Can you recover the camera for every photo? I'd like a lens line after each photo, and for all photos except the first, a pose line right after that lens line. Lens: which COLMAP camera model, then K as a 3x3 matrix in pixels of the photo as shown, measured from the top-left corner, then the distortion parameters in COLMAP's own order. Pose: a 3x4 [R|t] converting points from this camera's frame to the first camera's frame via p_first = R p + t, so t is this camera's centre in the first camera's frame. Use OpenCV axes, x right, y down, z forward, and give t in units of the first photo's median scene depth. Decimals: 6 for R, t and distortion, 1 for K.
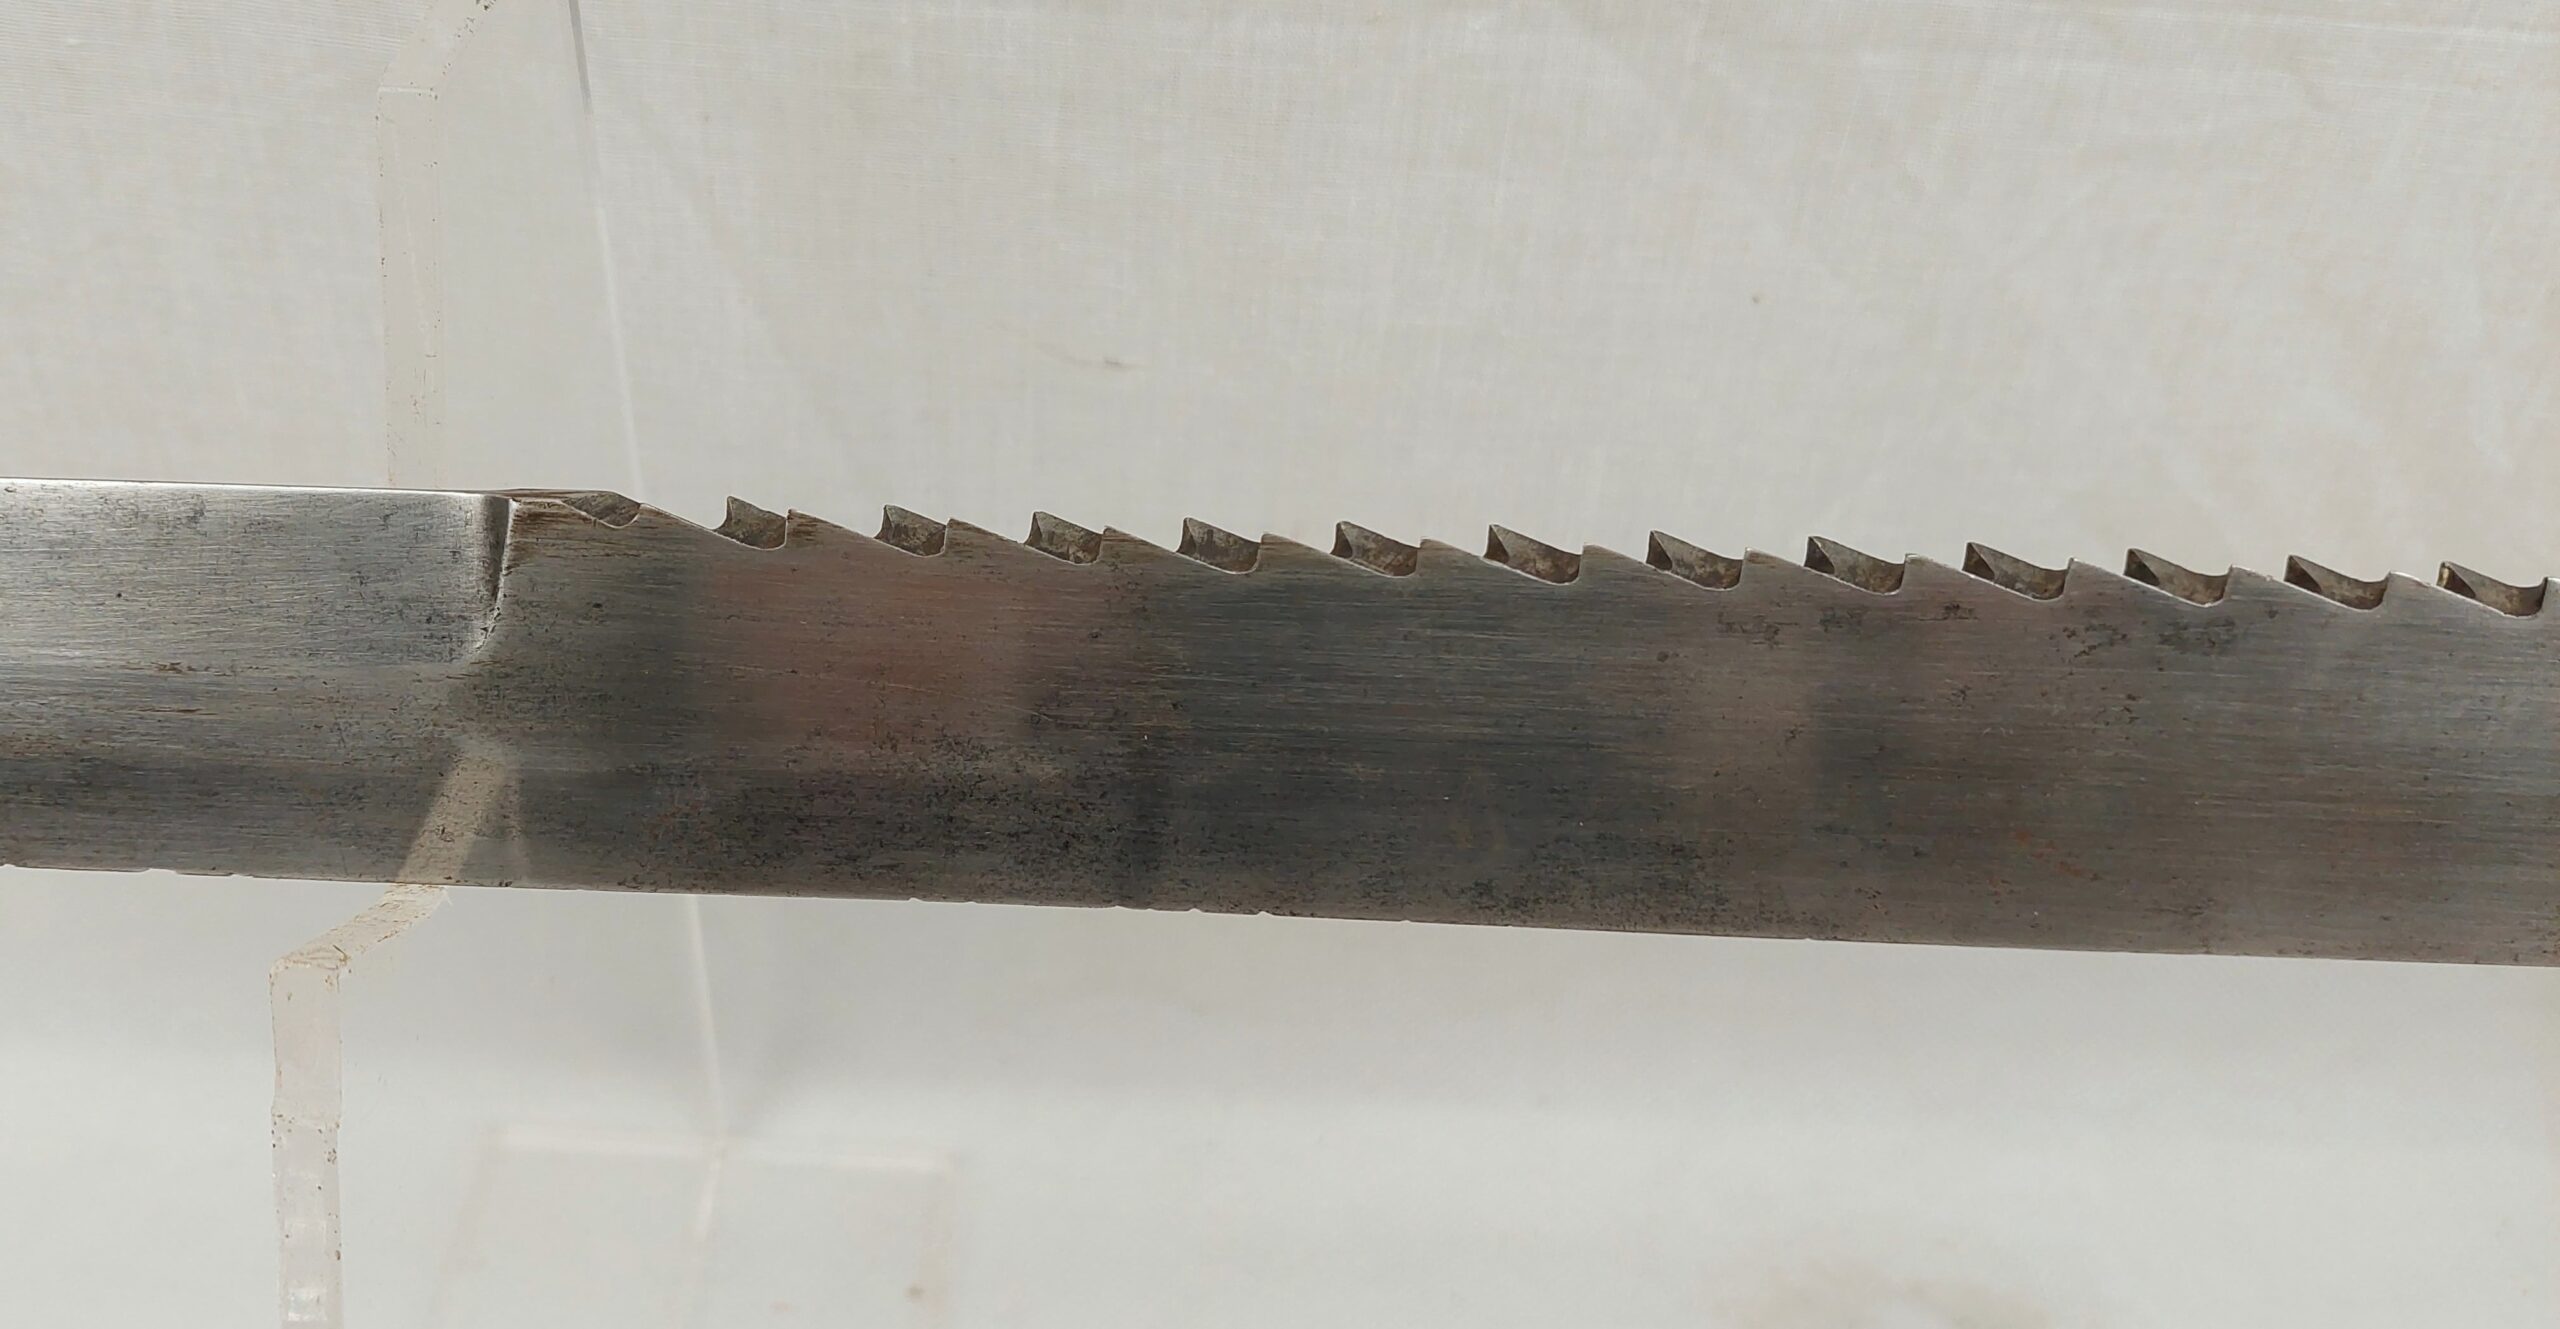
lens RADIAL K [[2056.8, 0, 1207.2], [0, 2056.8, 690.5], [0, 0, 1]] dist [-0.004937, -0.034636]
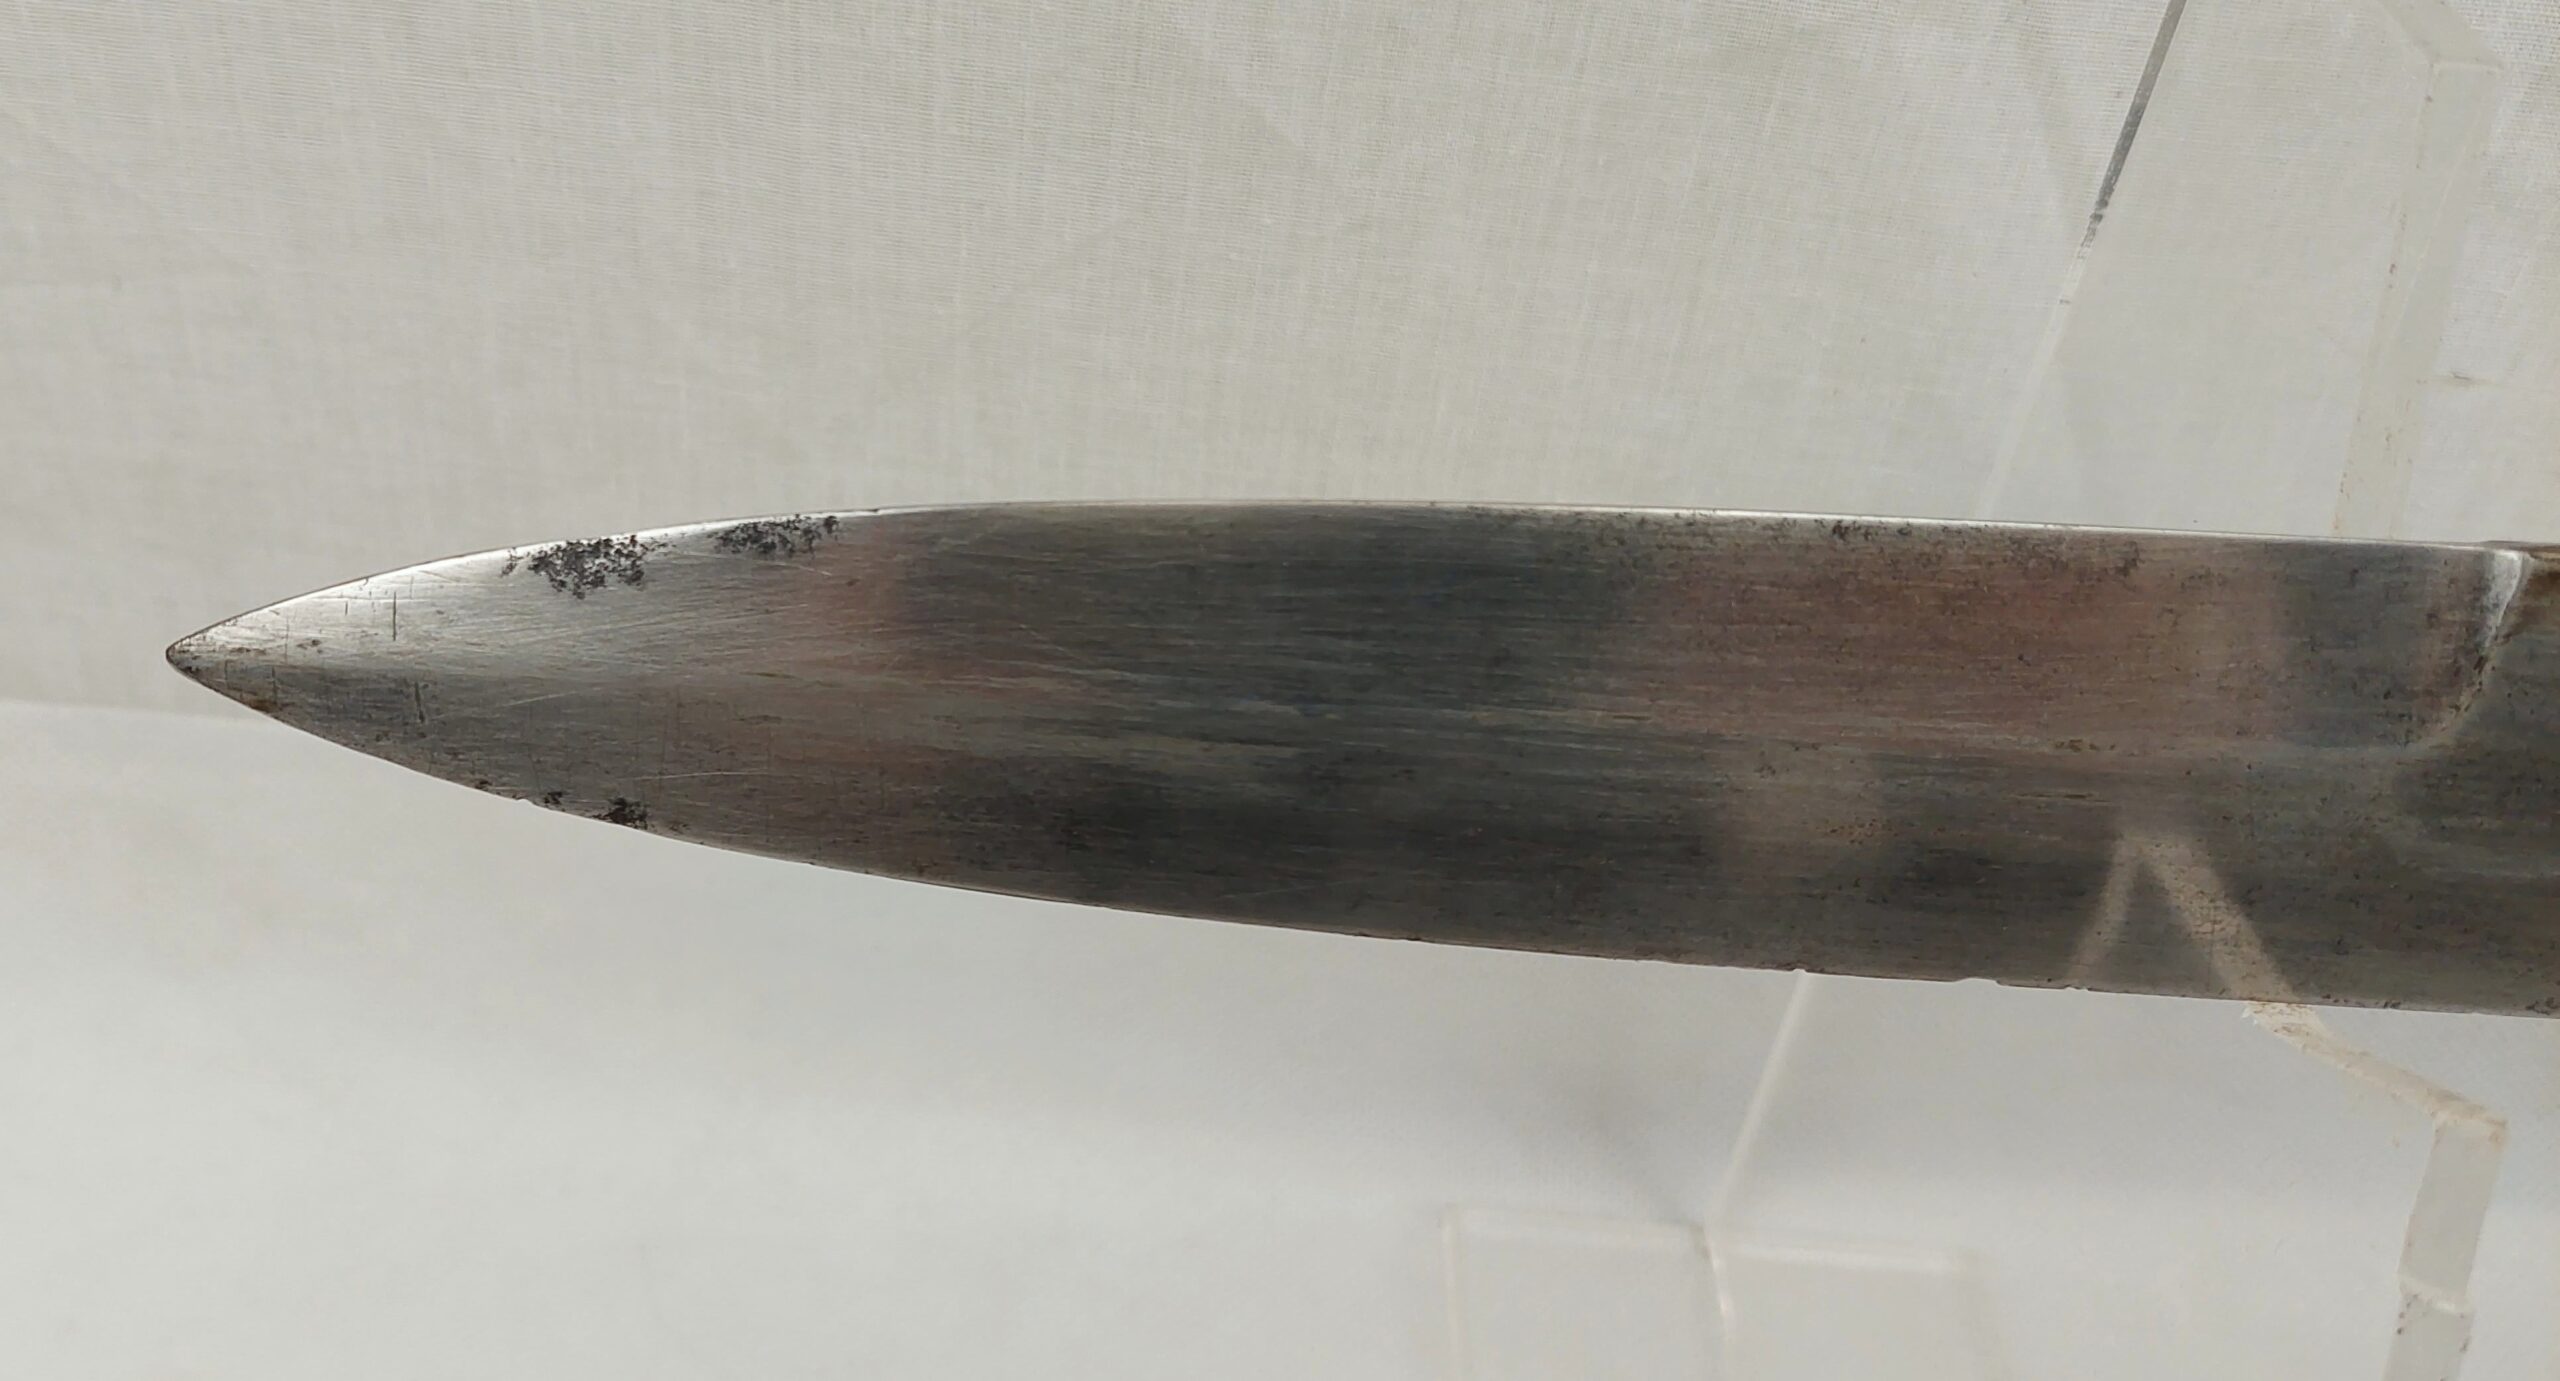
lens RADIAL K [[2187.2, 0, 1279.5], [0, 2187.2, 707.8], [0, 0, 1]] dist [-0.035972, -0.010459]
pose [[0.997699, 0.018676, -0.065176, -0.773124], [-0.018255, 0.999809, 0.007043, -0.027033], [0.065295, -0.005837, 0.997849, 0.085980]]
